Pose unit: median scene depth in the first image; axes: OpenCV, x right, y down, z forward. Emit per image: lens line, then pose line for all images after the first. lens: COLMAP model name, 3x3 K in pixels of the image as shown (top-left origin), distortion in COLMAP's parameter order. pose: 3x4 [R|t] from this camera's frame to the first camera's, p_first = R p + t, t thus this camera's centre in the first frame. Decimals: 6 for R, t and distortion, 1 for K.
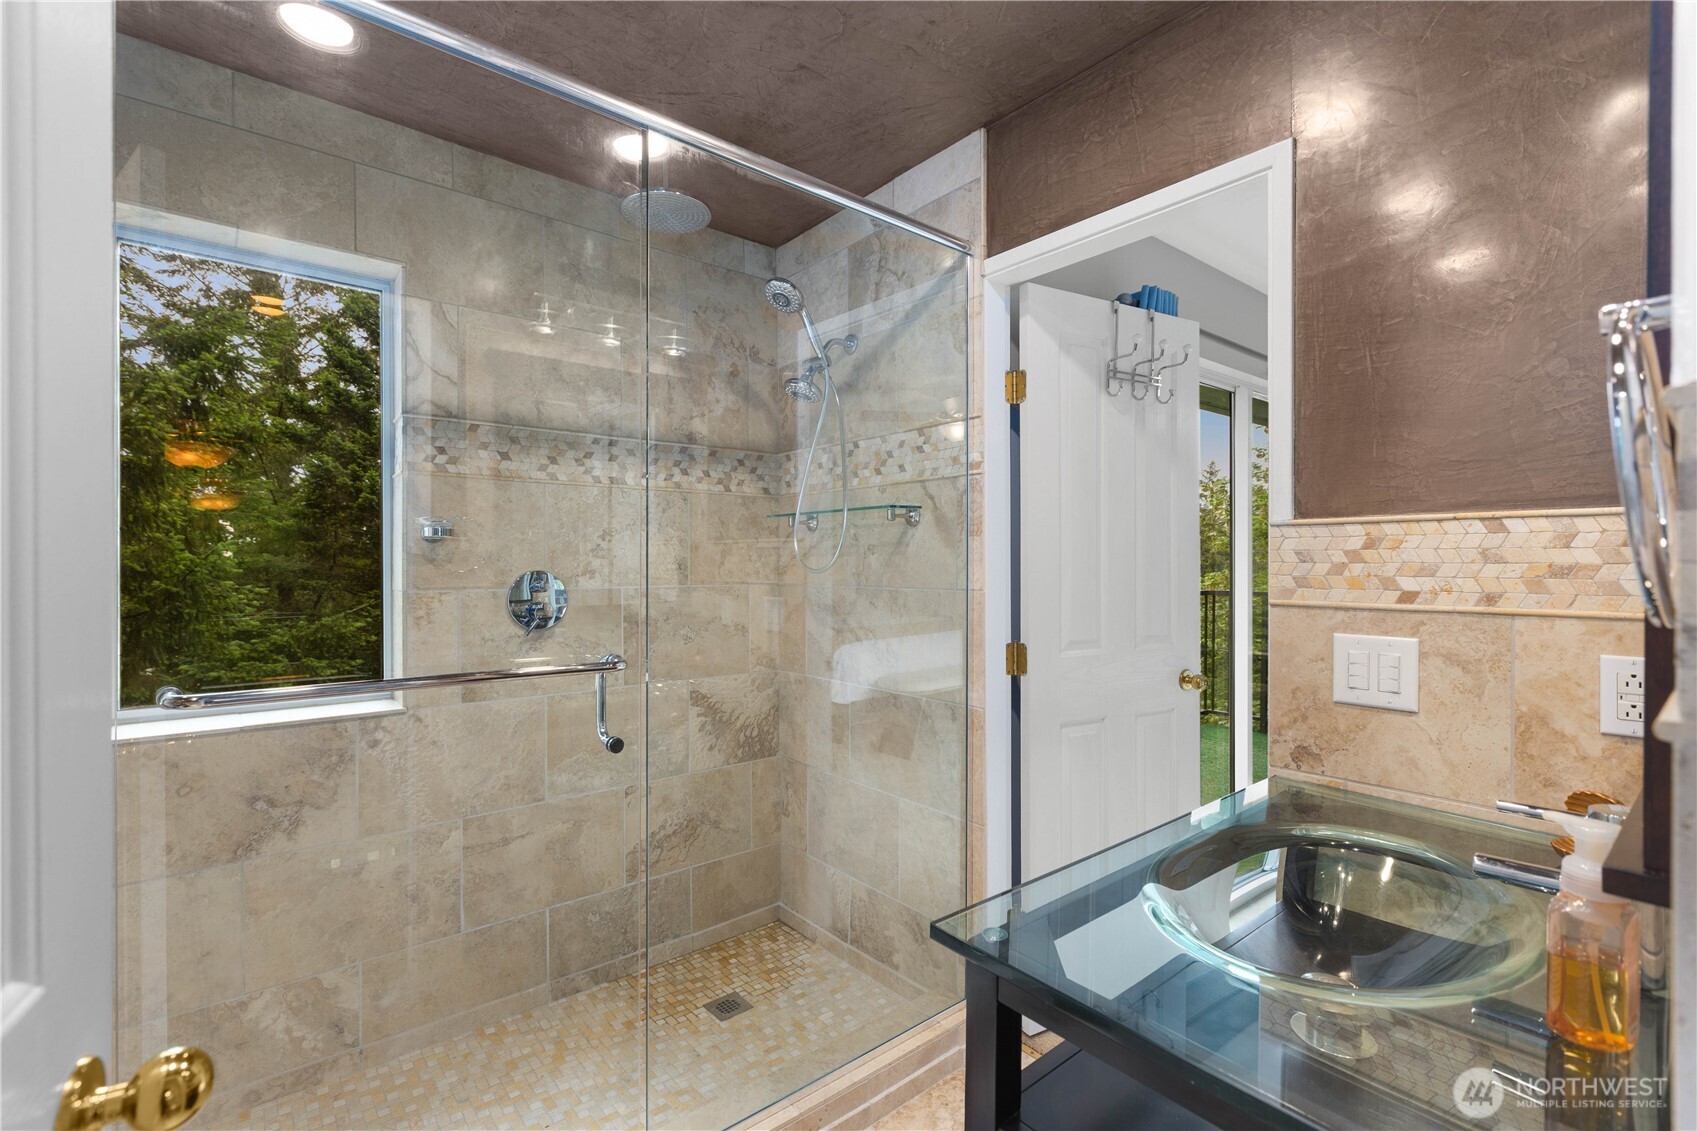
lens RADIAL K [[755.2, 0, 848.3], [0, 755.2, 568.2], [0, 0, 1]] dist [0.001965, -0.001602]
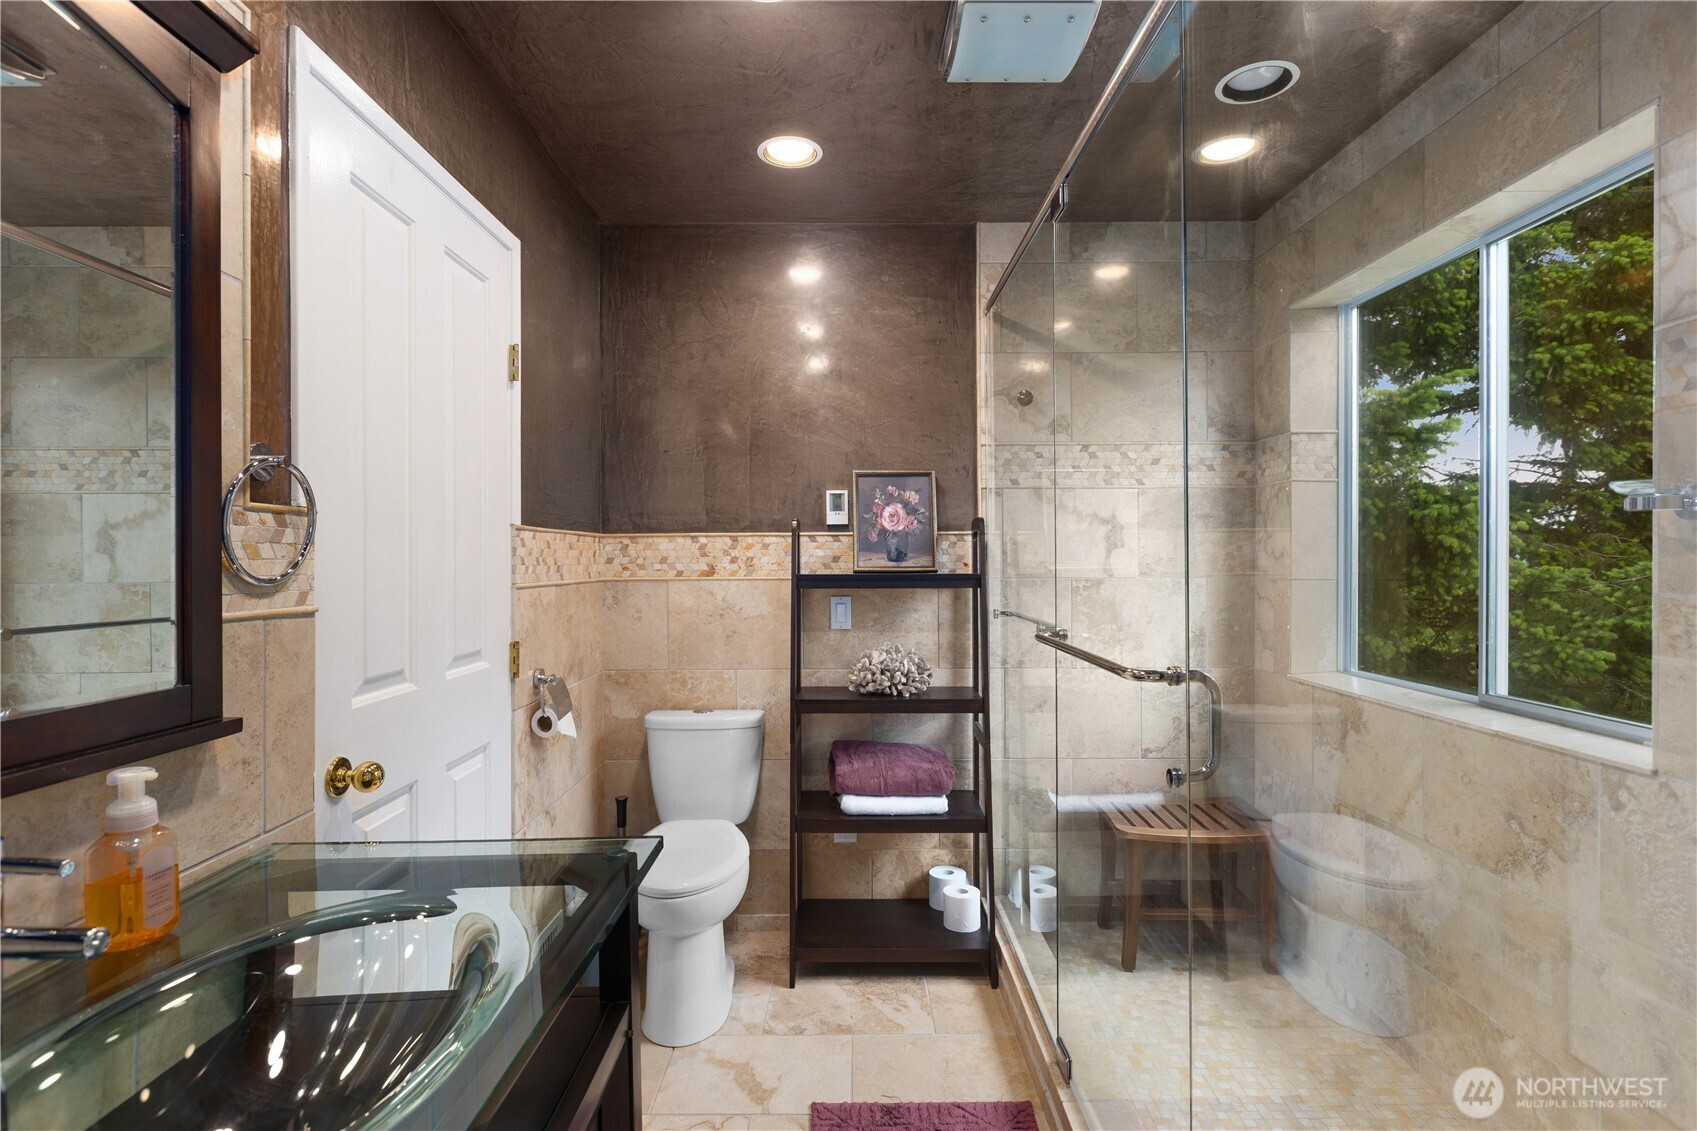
lens RADIAL K [[812.0, 0, 852.1], [0, 812.0, 560.5], [0, 0, 1]] dist [-0.006496, 0.002471]
pose [[-0.632448, 0.004089, -0.774592, 0.362926], [0.000170, 0.999987, 0.005139, -0.002453], [0.774603, 0.003119, -0.632440, 0.801044]]
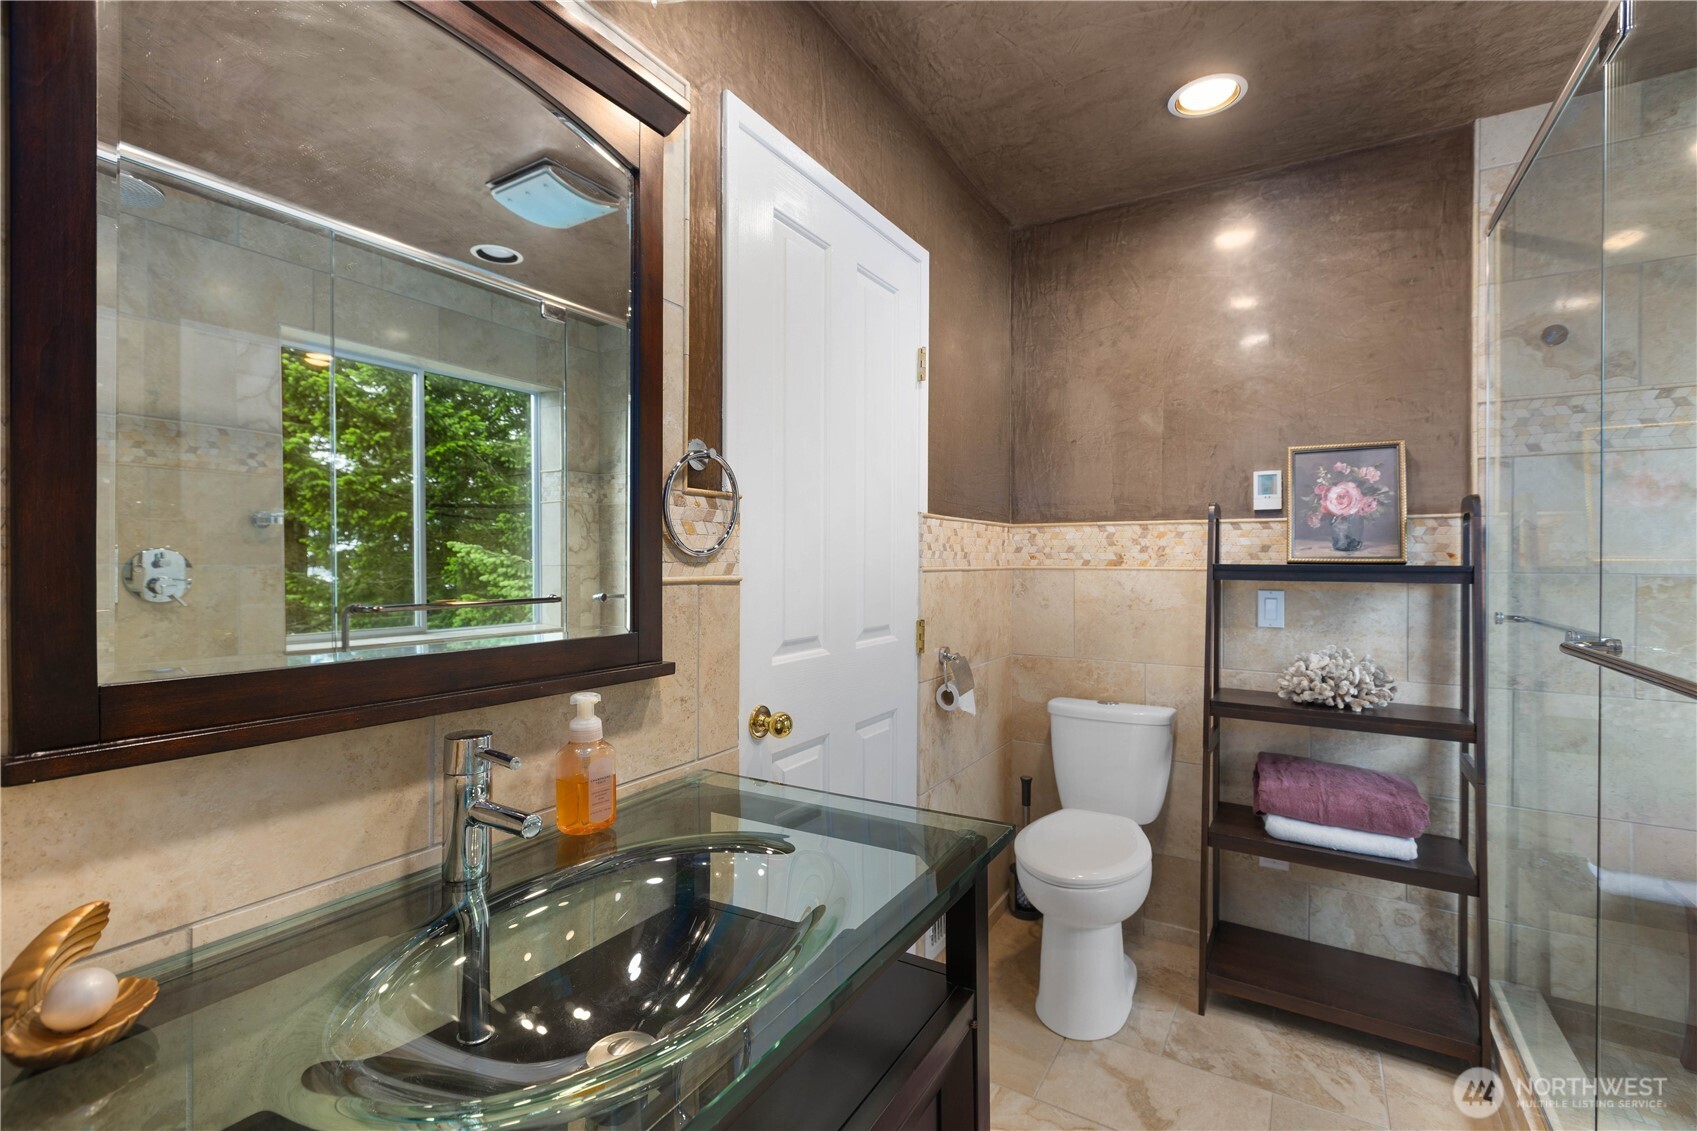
lens RADIAL K [[755.2, 0, 840.3], [0, 755.2, 562.0], [0, 0, 1]] dist [0.001965, -0.001602]
pose [[-0.944630, -0.000199, -0.328137, 0.294241], [-0.004600, 0.999910, 0.012637, 0.011216], [0.328105, 0.013447, -0.944546, 0.775816]]
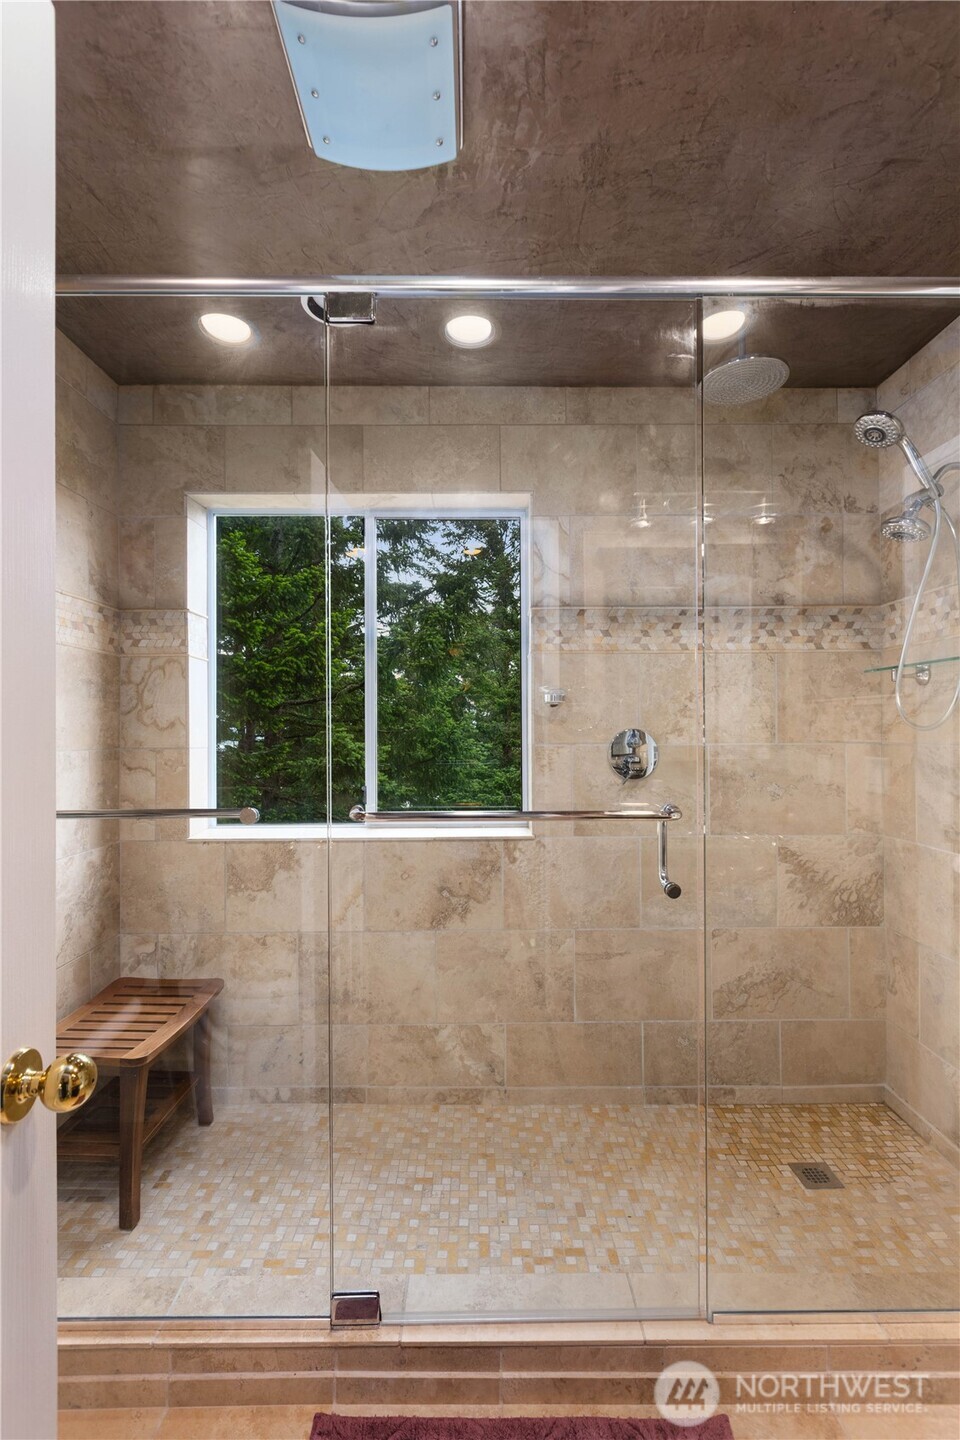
lens RADIAL K [[640.8, 0, 478.4], [0, 640.8, 728.3], [0, 0, 1]] dist [0.001965, -0.001602]
pose [[0.773448, -0.005103, -0.633839, 0.031154], [0.002627, 0.999985, -0.004846, 0.006125], [0.633855, 0.002083, 0.773449, 0.082484]]
